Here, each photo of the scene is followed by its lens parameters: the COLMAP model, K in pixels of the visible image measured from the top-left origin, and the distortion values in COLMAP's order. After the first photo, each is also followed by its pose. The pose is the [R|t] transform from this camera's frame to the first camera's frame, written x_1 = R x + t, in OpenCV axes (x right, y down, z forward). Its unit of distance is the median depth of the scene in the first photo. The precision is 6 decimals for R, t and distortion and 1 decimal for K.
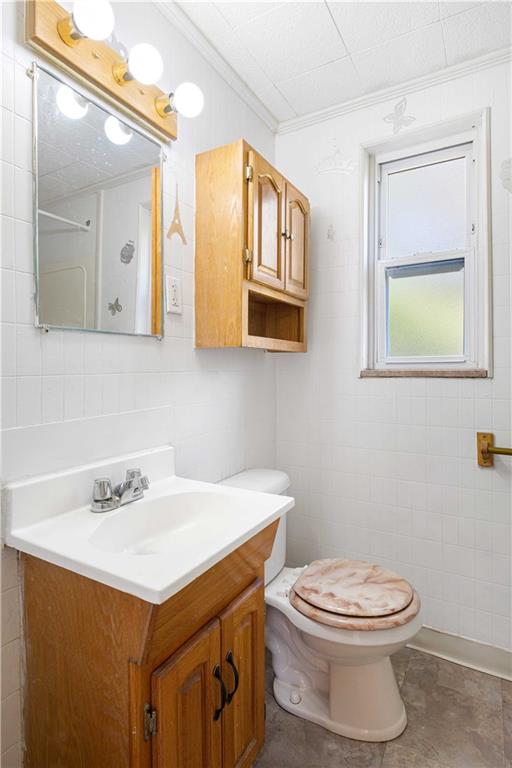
lens RADIAL K [[405.8, 0, 249.6], [0, 405.8, 370.0], [0, 0, 1]] dist [-0.002931, -0.002926]
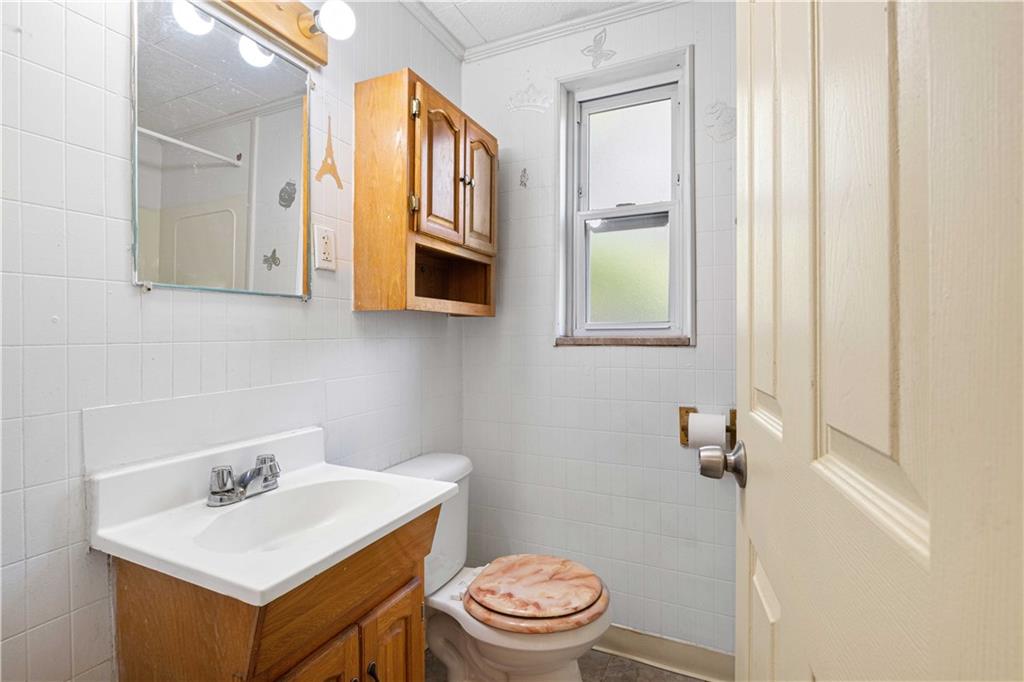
lens RADIAL K [[487.5, 0, 511.2], [0, 487.5, 335.9], [0, 0, 1]] dist [-0.003764, -0.002860]
pose [[0.995795, 0.001142, 0.091598, 0.106110], [-0.000813, 0.999993, -0.003635, 0.001292], [-0.091601, 0.003546, 0.995789, -0.043575]]
